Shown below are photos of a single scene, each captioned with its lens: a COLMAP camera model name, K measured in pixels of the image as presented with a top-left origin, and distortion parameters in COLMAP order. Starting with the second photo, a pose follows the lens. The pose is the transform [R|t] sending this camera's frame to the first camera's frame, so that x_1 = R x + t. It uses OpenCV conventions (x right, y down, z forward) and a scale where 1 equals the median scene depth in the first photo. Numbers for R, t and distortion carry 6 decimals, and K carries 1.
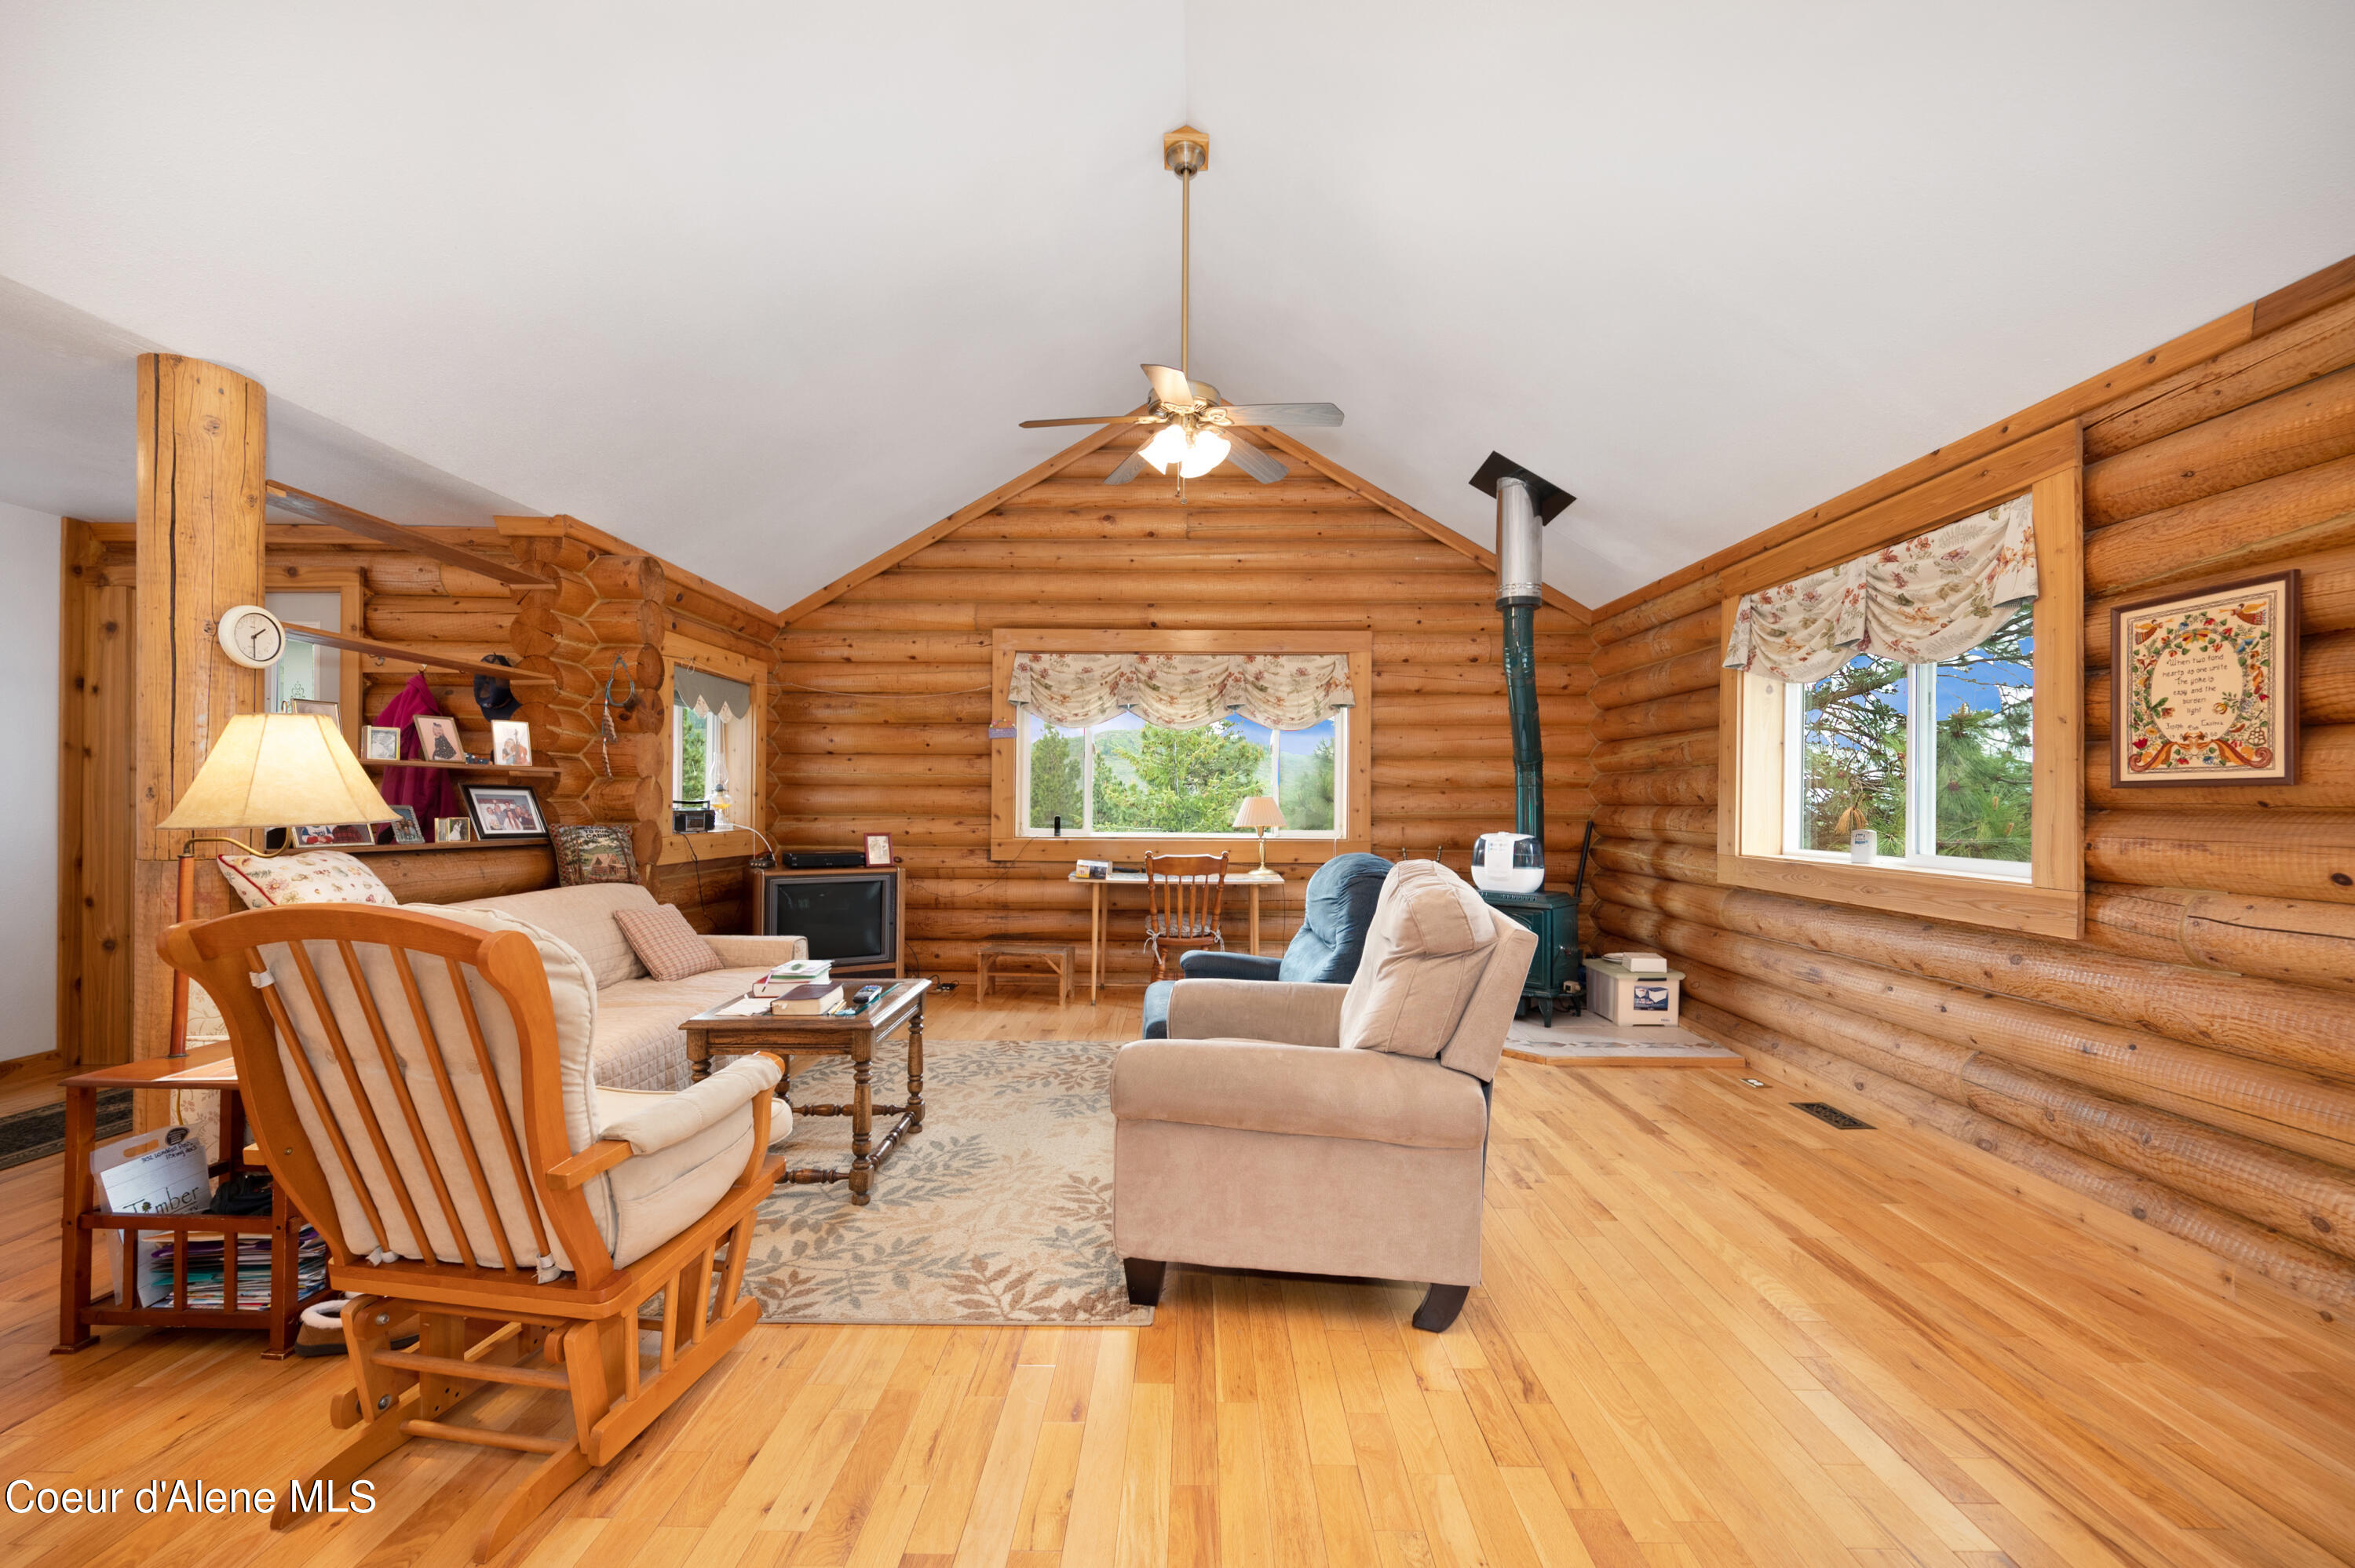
lens RADIAL K [[932.0, 0, 1191.6], [0, 932.0, 784.9], [0, 0, 1]] dist [-0.001370, -0.000368]
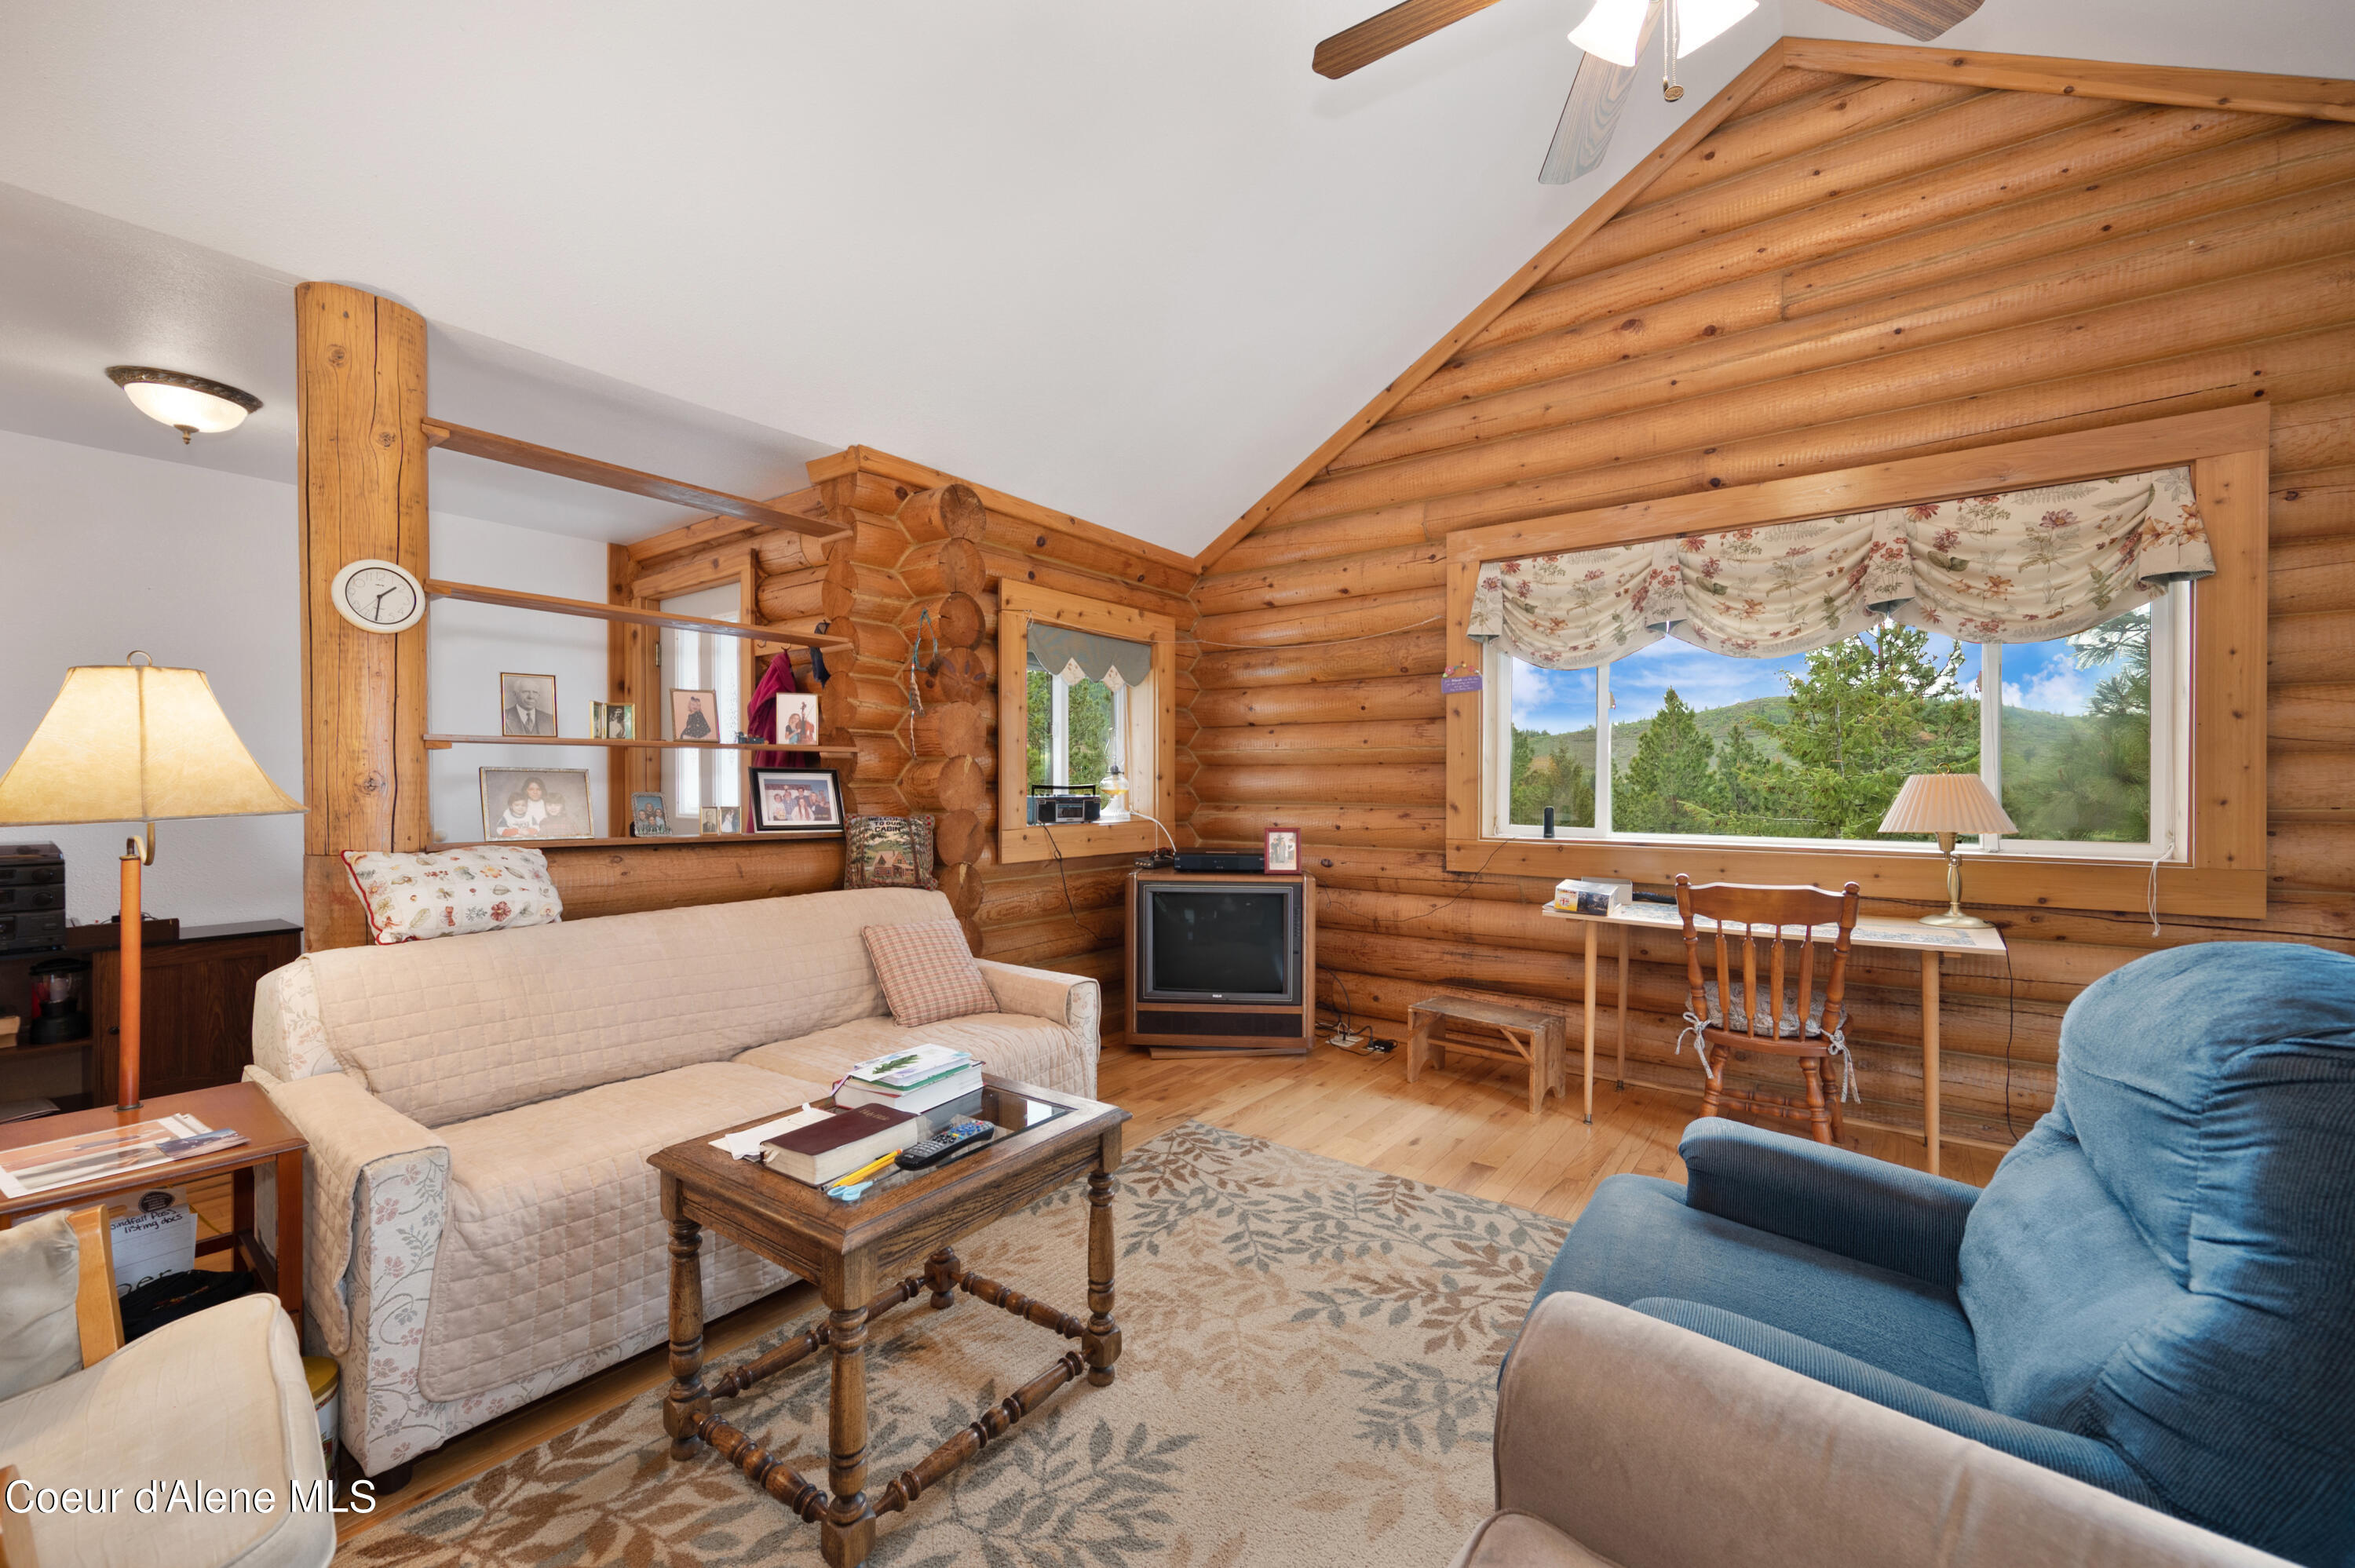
lens RADIAL K [[932.0, 0, 1191.6], [0, 932.0, 784.9], [0, 0, 1]] dist [-0.001370, -0.000368]
pose [[0.802516, -0.003910, -0.596618, 0.045092], [0.014511, 0.999811, 0.012966, 0.006148], [0.596454, -0.019063, 0.802421, 0.338022]]
